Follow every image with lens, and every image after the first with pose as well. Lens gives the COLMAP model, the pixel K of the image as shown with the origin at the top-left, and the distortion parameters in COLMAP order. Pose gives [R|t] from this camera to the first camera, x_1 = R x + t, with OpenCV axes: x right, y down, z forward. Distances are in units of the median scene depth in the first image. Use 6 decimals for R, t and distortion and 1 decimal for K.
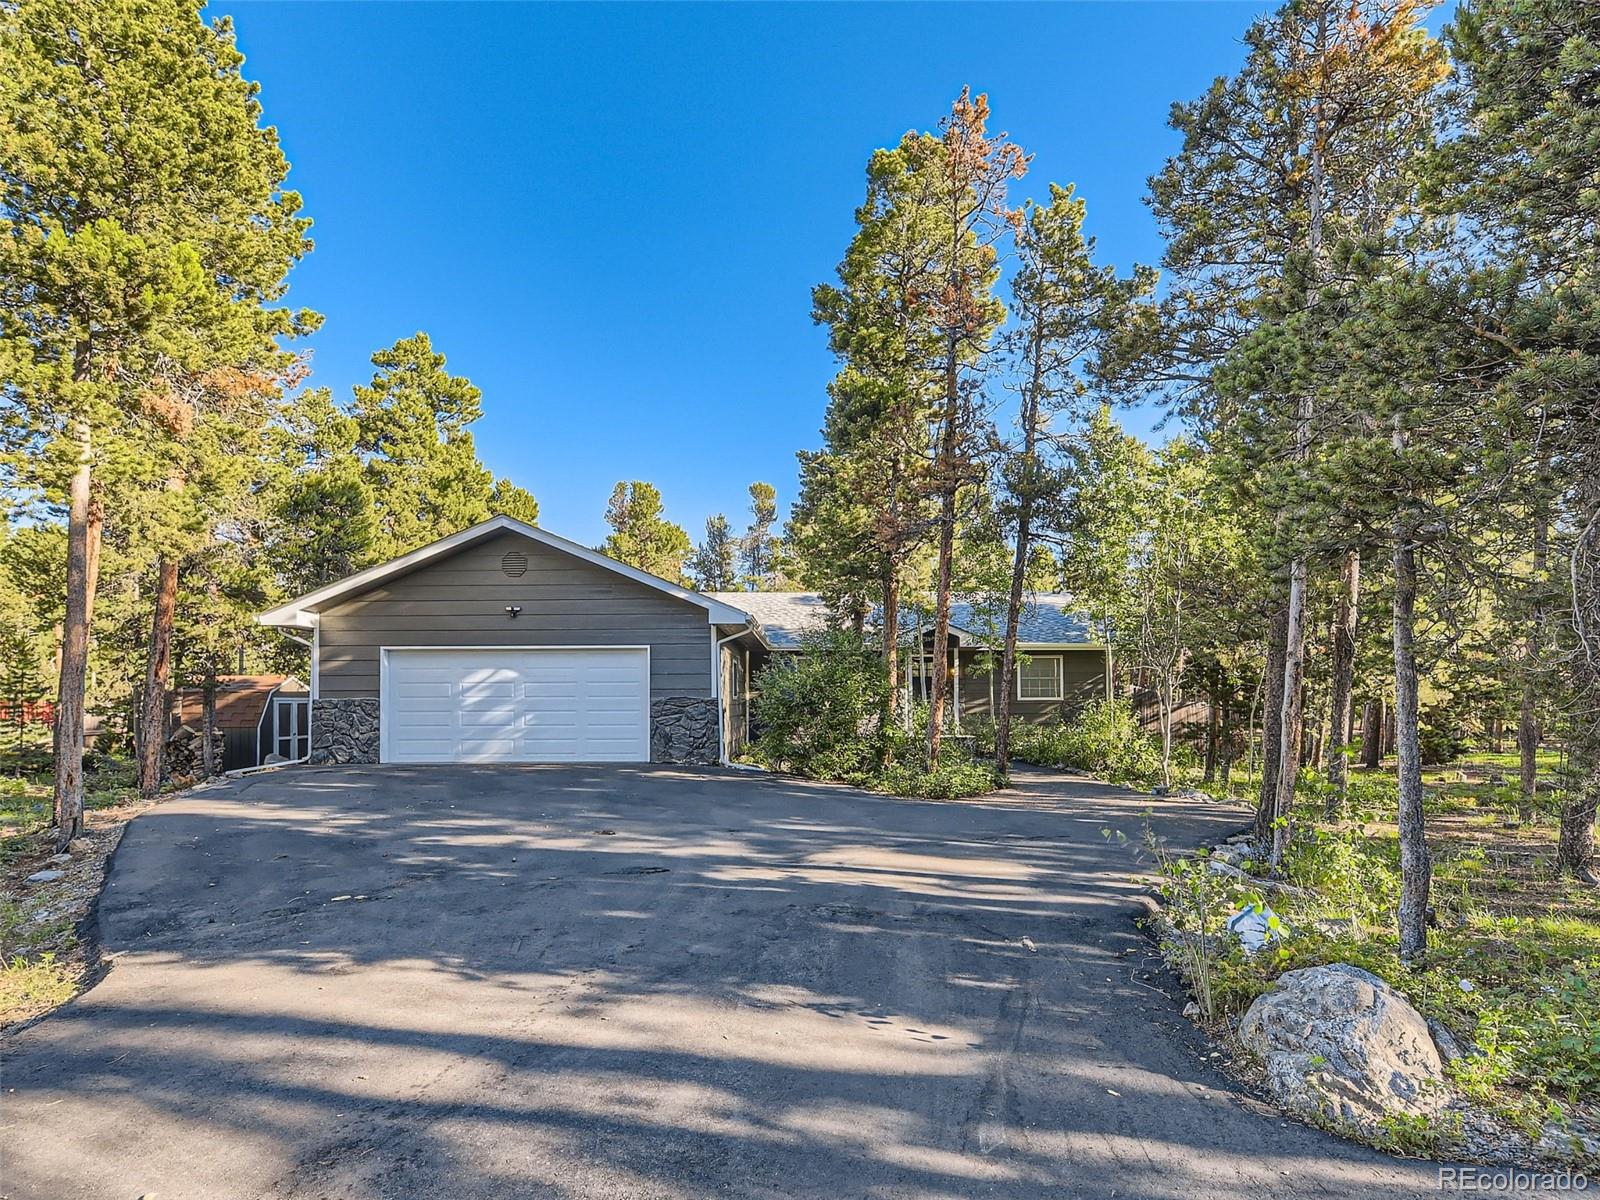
lens RADIAL K [[799.7, 0, 800.0], [0, 799.7, 600.0], [0, 0, 1]] dist [0.022257, -0.009989]
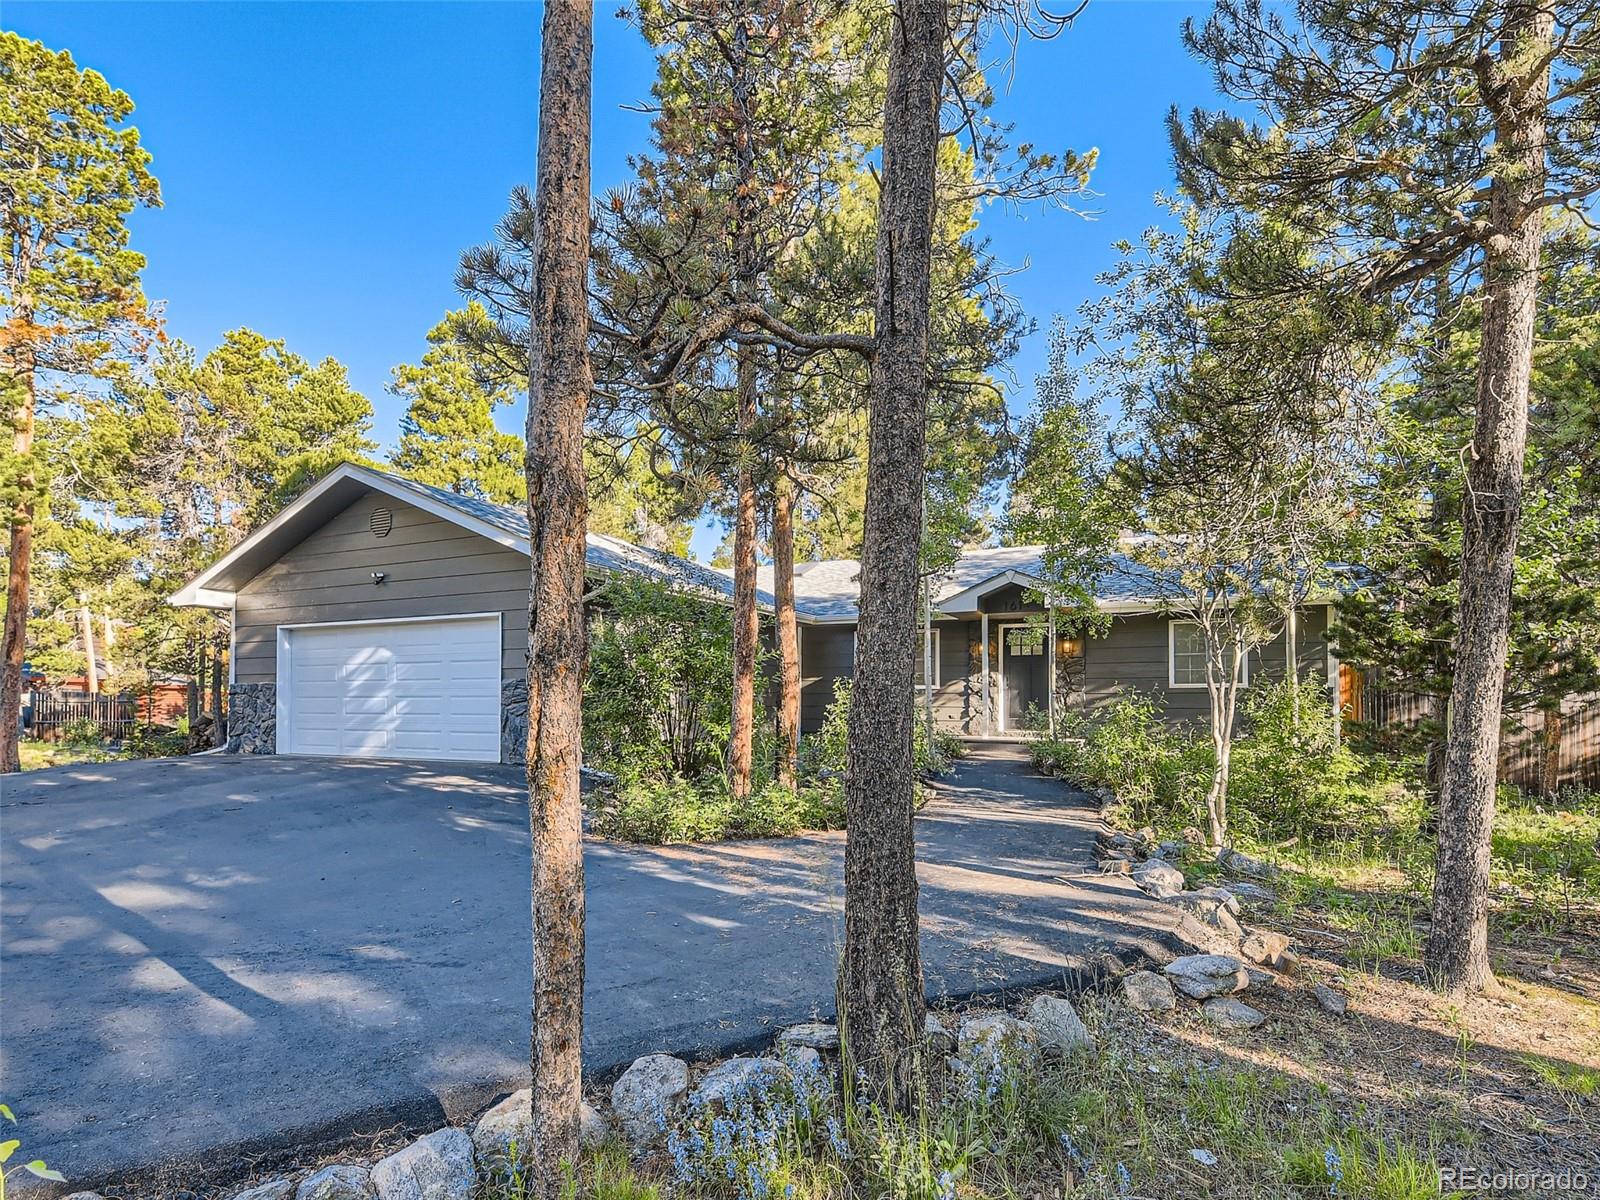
lens RADIAL K [[799.7, 0, 800.0], [0, 799.7, 600.0], [0, 0, 1]] dist [0.022257, -0.009989]
pose [[0.940541, -0.034412, -0.337933, 0.333804], [0.037588, 0.999289, 0.002858, 0.050754], [0.337595, -0.015390, 0.941166, 0.354000]]
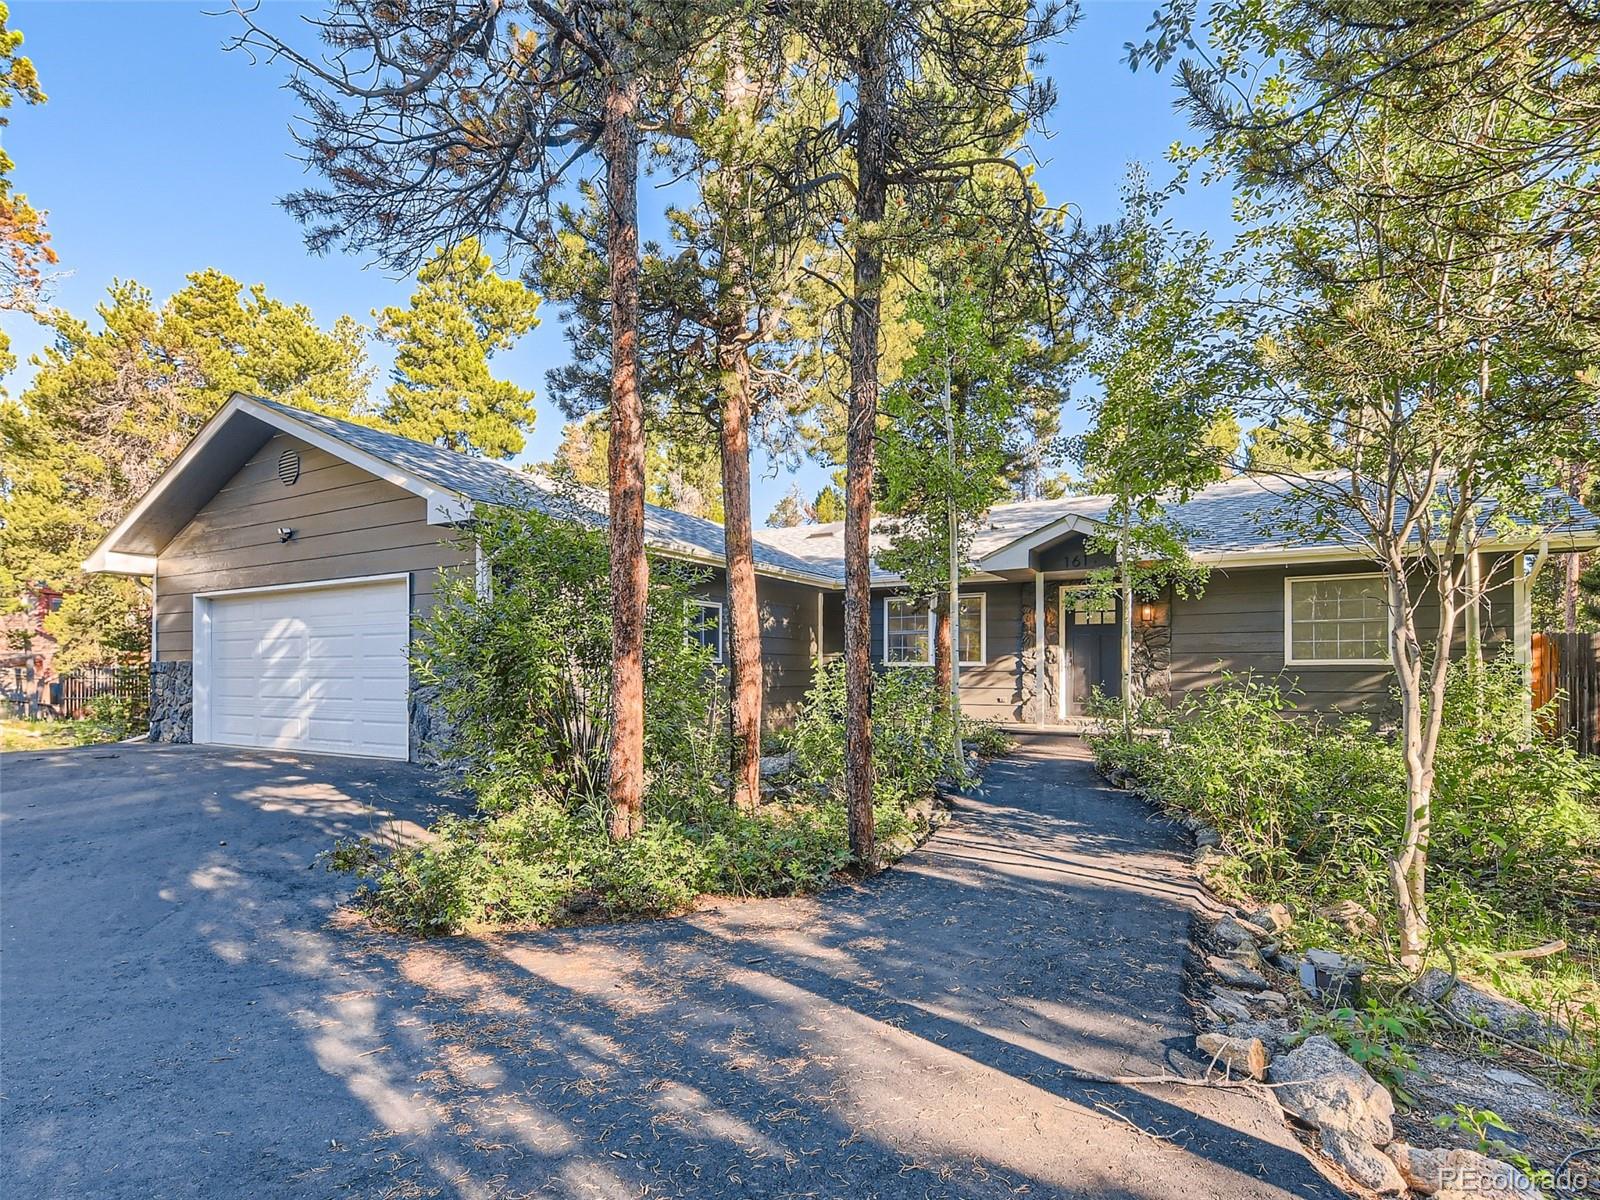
lens RADIAL K [[809.4, 0, 800.0], [0, 809.4, 600.0], [0, 0, 1]] dist [0.020790, -0.010561]
pose [[0.907202, -0.030632, -0.419578, 0.332908], [0.048862, 0.998268, 0.032768, 0.068574], [0.417848, -0.050228, 0.907127, 0.540095]]
